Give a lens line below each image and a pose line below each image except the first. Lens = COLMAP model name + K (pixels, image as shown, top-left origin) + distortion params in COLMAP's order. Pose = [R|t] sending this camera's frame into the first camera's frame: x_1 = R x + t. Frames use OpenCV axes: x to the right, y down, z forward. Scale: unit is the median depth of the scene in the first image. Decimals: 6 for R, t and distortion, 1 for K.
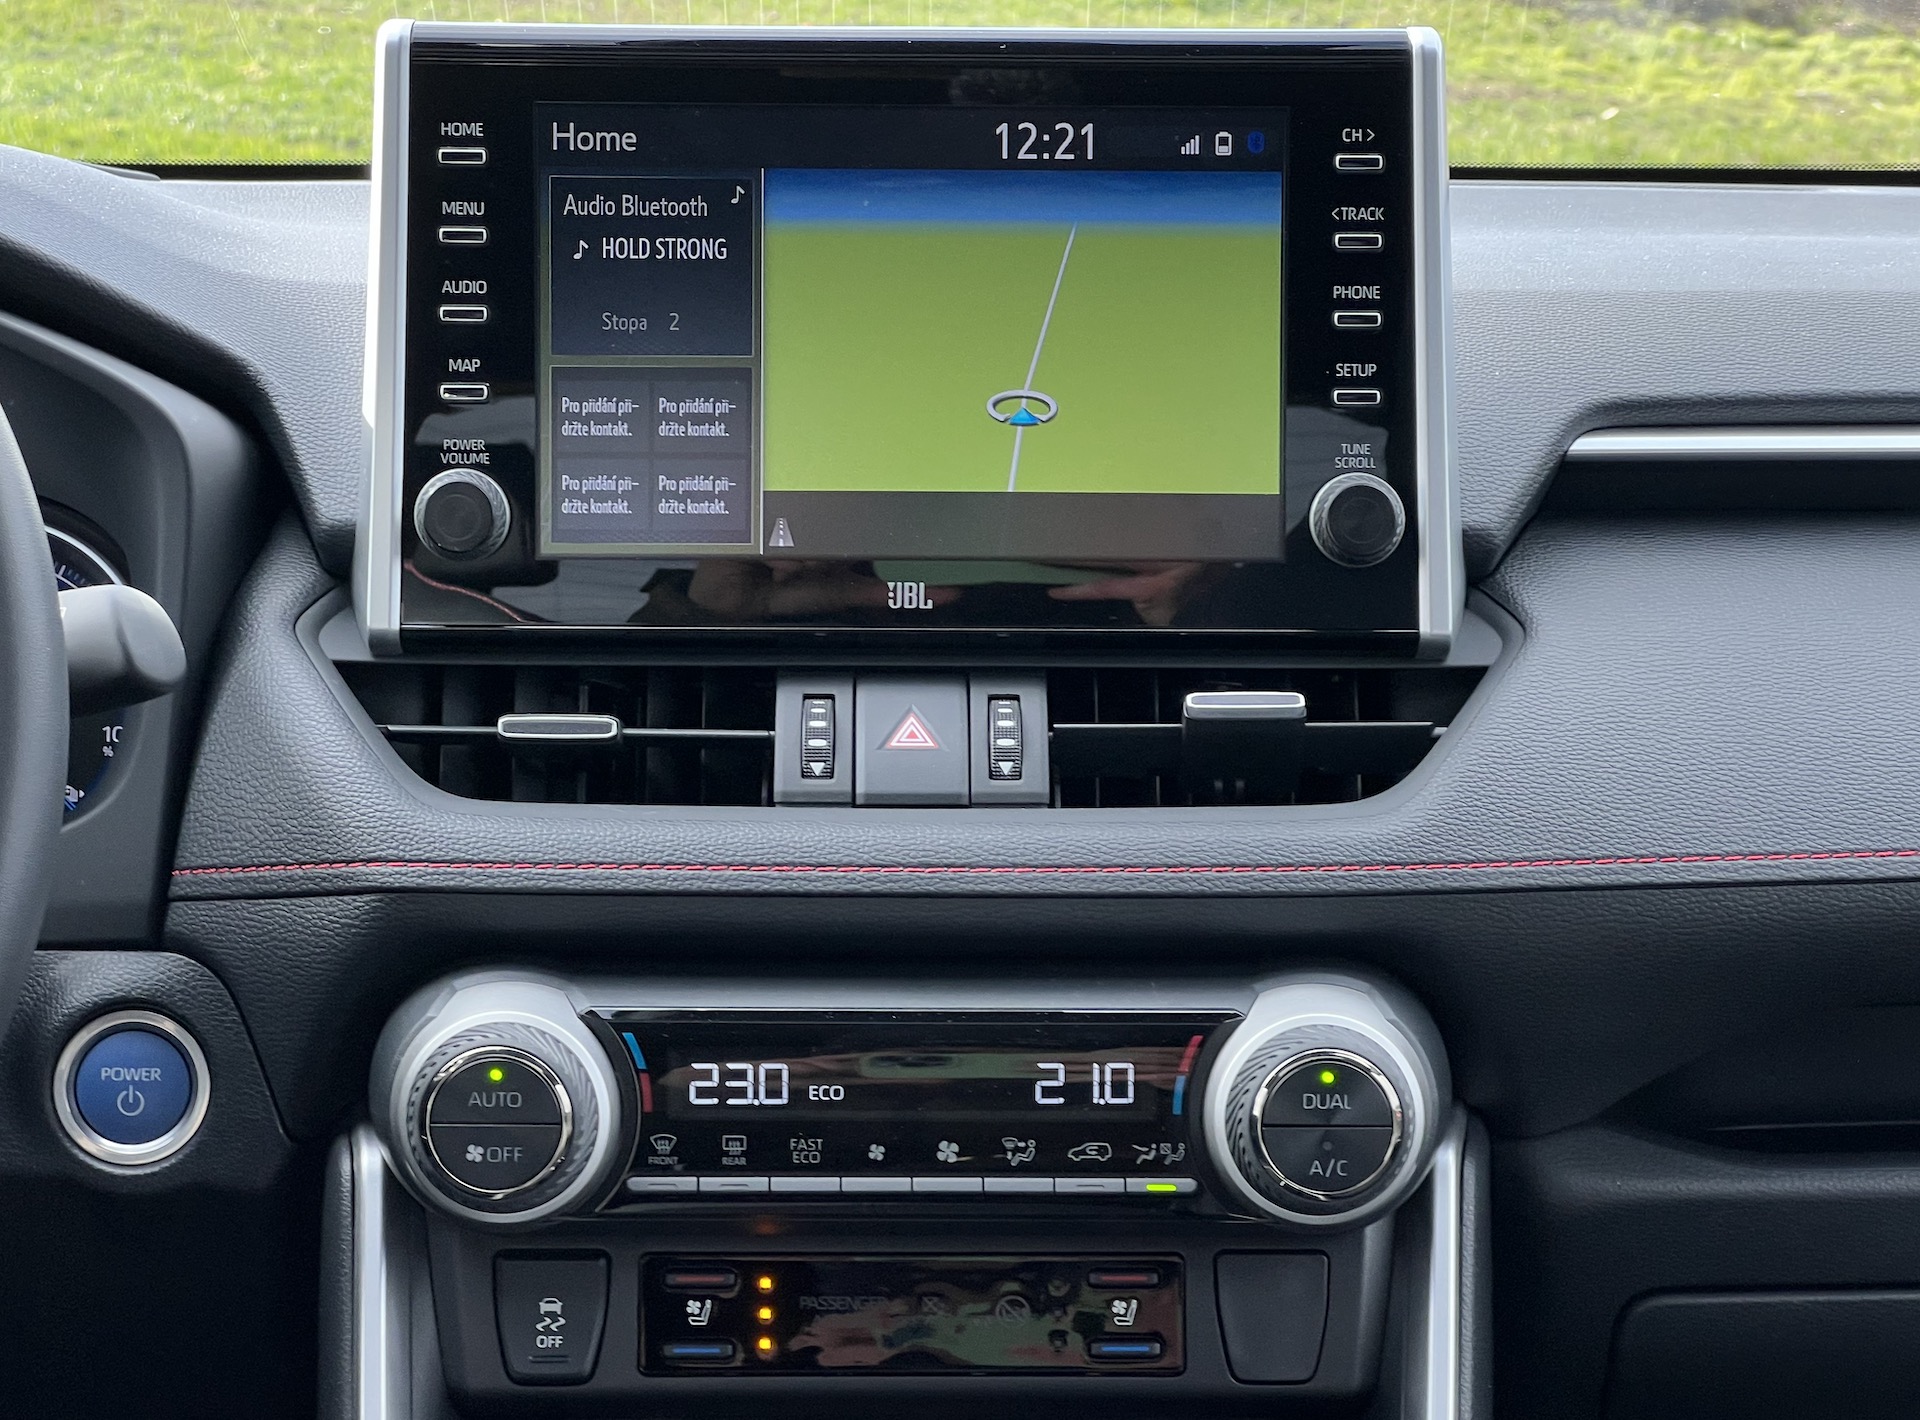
lens RADIAL K [[4462.3, 0, 962.1], [0, 4462.3, 756.4], [0, 0, 1]] dist [-0.278648, 8.285237]
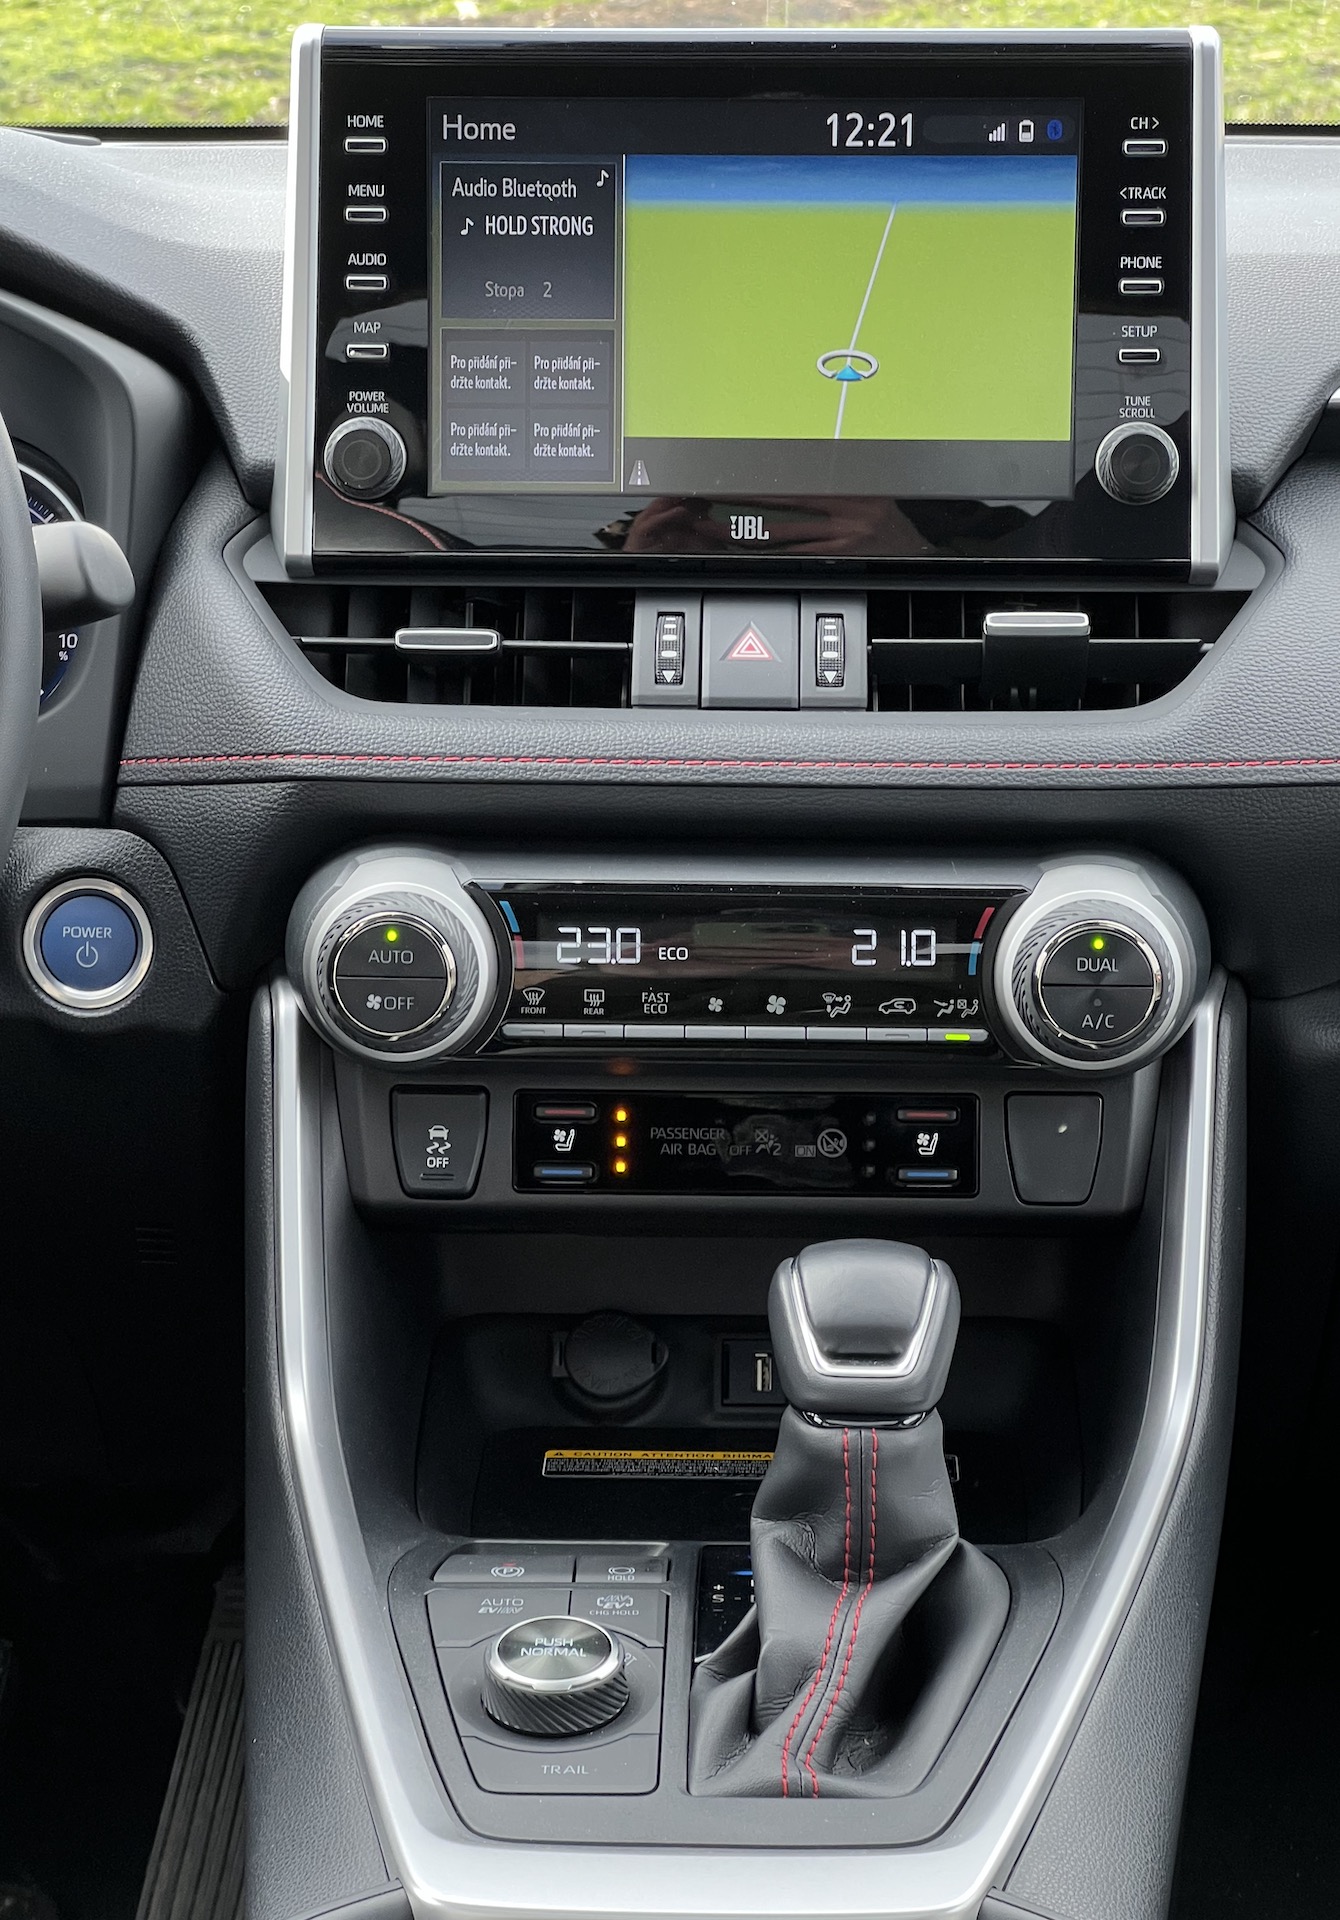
lens RADIAL K [[4360.7, 0, 634.7], [0, 4360.7, 961.9], [0, 0, 1]] dist [-0.326749, 7.283189]
pose [[0.998567, 0.009099, -0.052728, 0.019301], [-0.005201, 0.997274, 0.073597, -0.006499], [0.053253, -0.073218, 0.995893, -0.138396]]
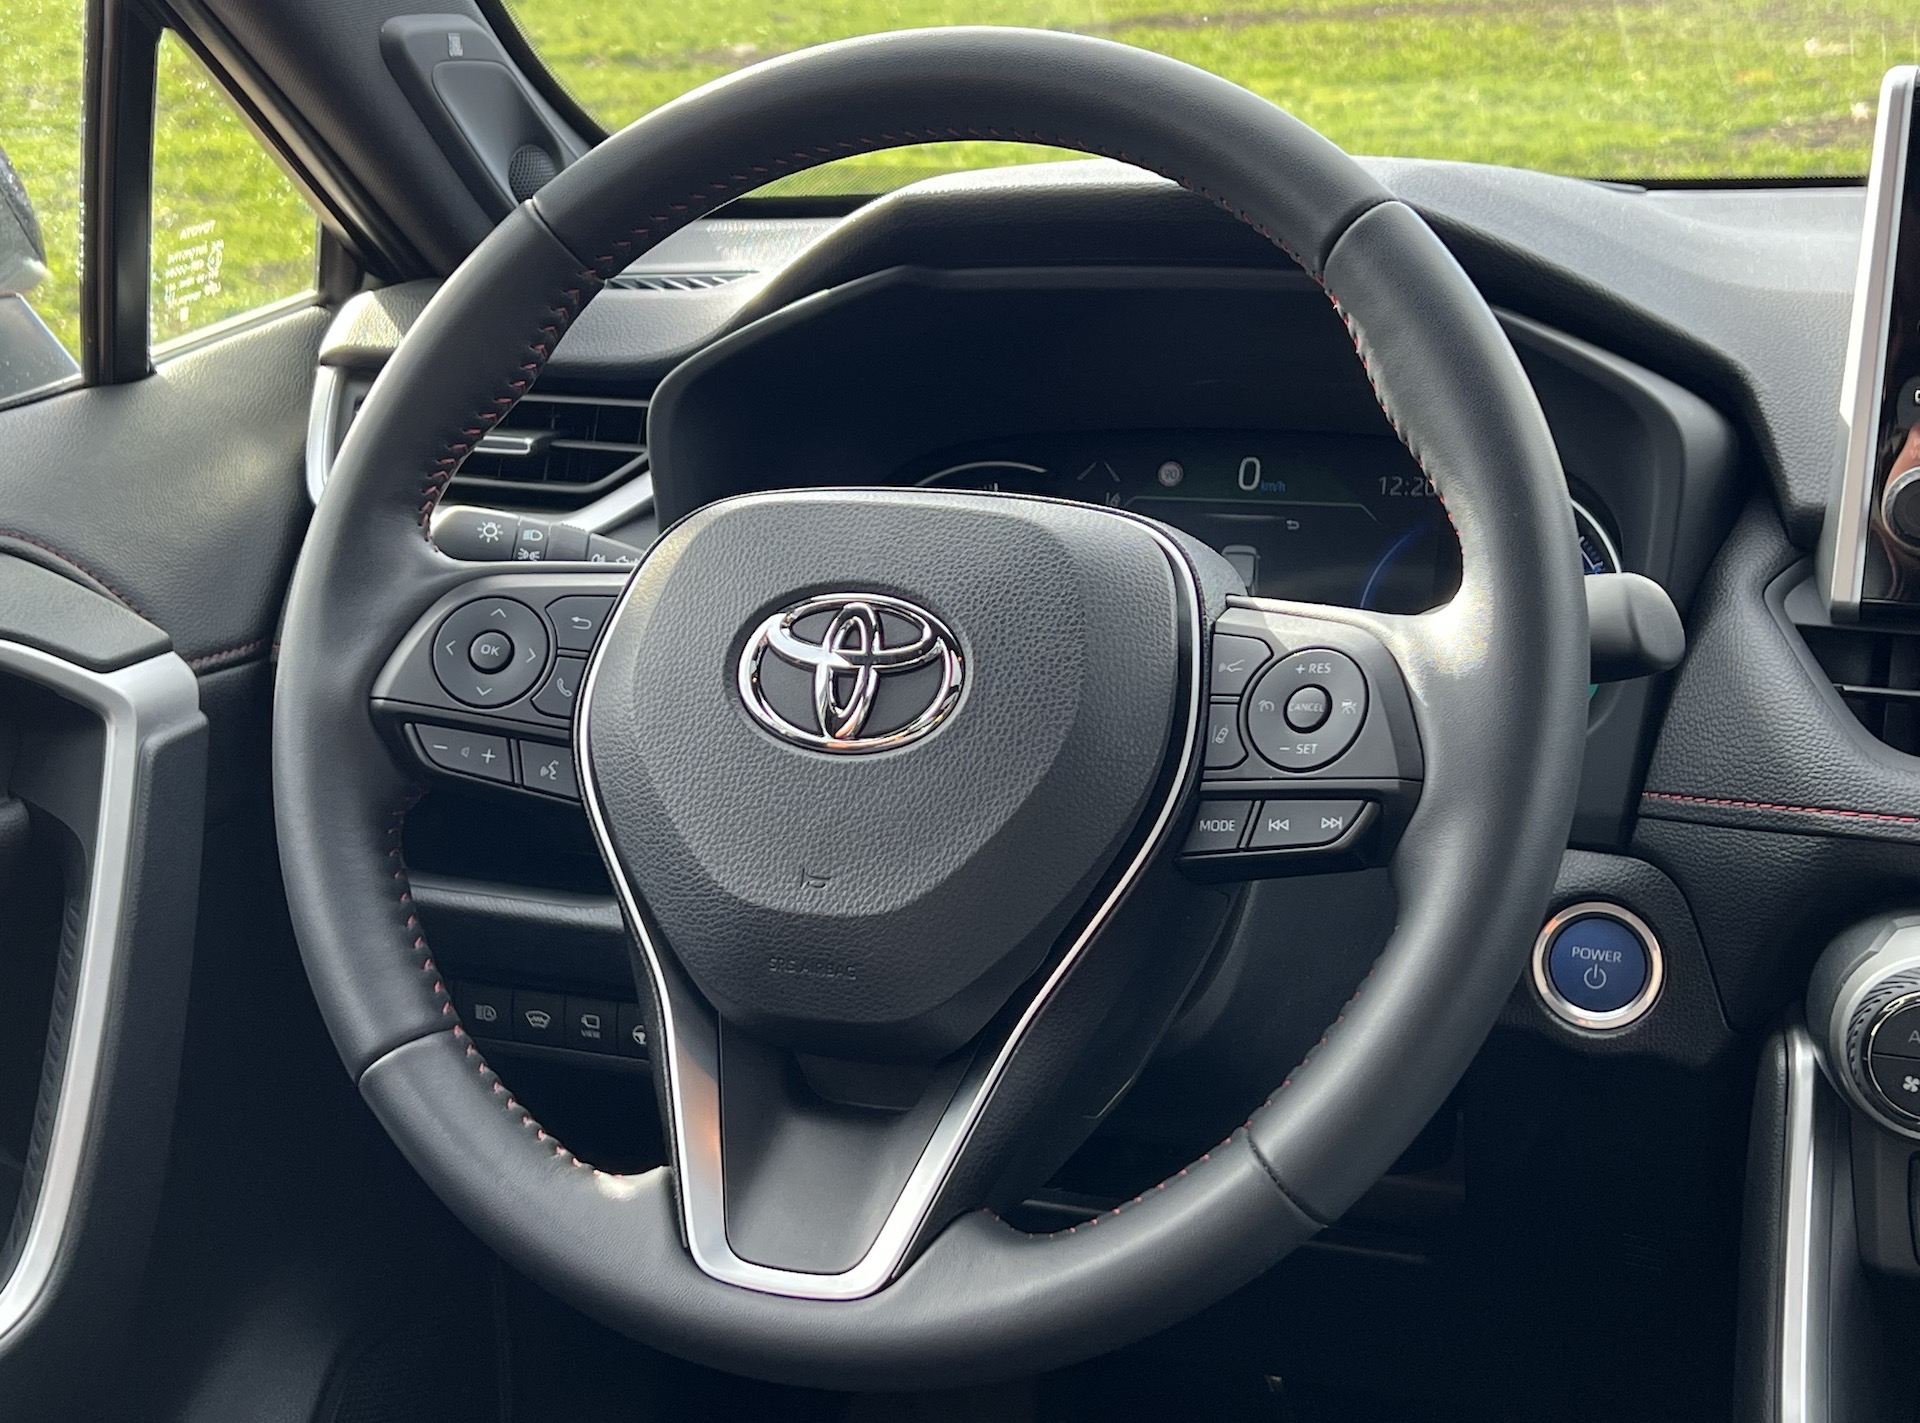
lens RADIAL K [[2920.7, 0, 931.8], [0, 2920.7, 713.8], [0, 0, 1]] dist [0.239452, -0.735327]
pose [[0.925113, 0.071513, -0.372898, -0.060853], [-0.050125, 0.996510, 0.066754, -0.039271], [0.376370, -0.043063, 0.925468, 0.201891]]
